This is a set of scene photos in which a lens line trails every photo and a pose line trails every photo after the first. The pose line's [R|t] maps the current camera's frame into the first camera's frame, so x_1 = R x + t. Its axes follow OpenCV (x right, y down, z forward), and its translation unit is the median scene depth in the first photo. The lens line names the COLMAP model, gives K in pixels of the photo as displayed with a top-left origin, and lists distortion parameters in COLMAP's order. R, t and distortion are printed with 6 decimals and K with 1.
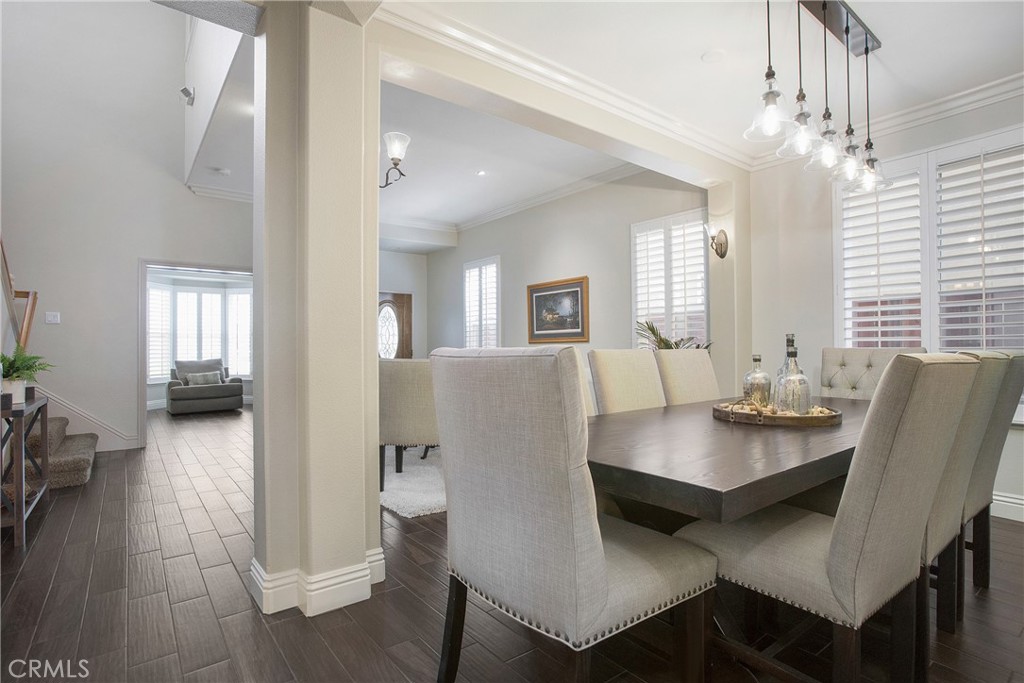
lens RADIAL K [[513.8, 0, 513.6], [0, 513.8, 345.7], [0, 0, 1]] dist [-0.044401, 0.011136]
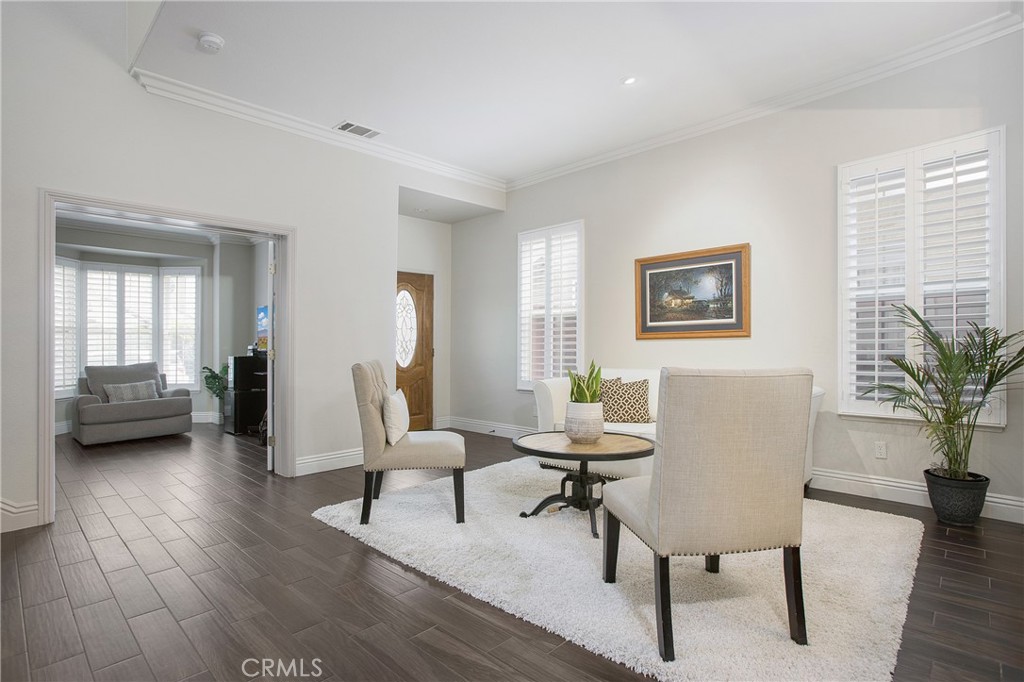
lens RADIAL K [[513.8, 0, 506.4], [0, 513.8, 344.7], [0, 0, 1]] dist [-0.044401, 0.011136]
pose [[0.990724, 0.000372, 0.135888, -0.207526], [0.000487, 0.999980, -0.006284, 0.006058], [-0.135887, 0.006292, 0.990704, 0.257654]]
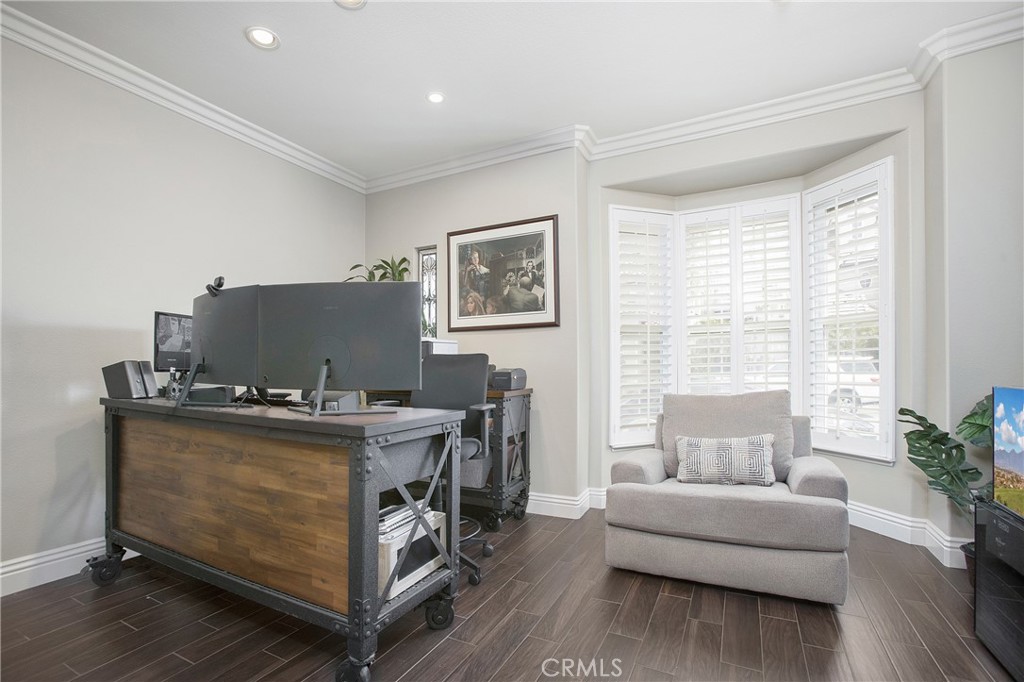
lens RADIAL K [[464.5, 0, 505.7], [0, 464.5, 366.1], [0, 0, 1]] dist [-0.000225, 0.000061]
pose [[0.414174, -0.001392, -0.910196, -0.420927], [0.008867, 0.999958, 0.002506, 0.005517], [0.910154, -0.009108, 0.414169, 0.795528]]
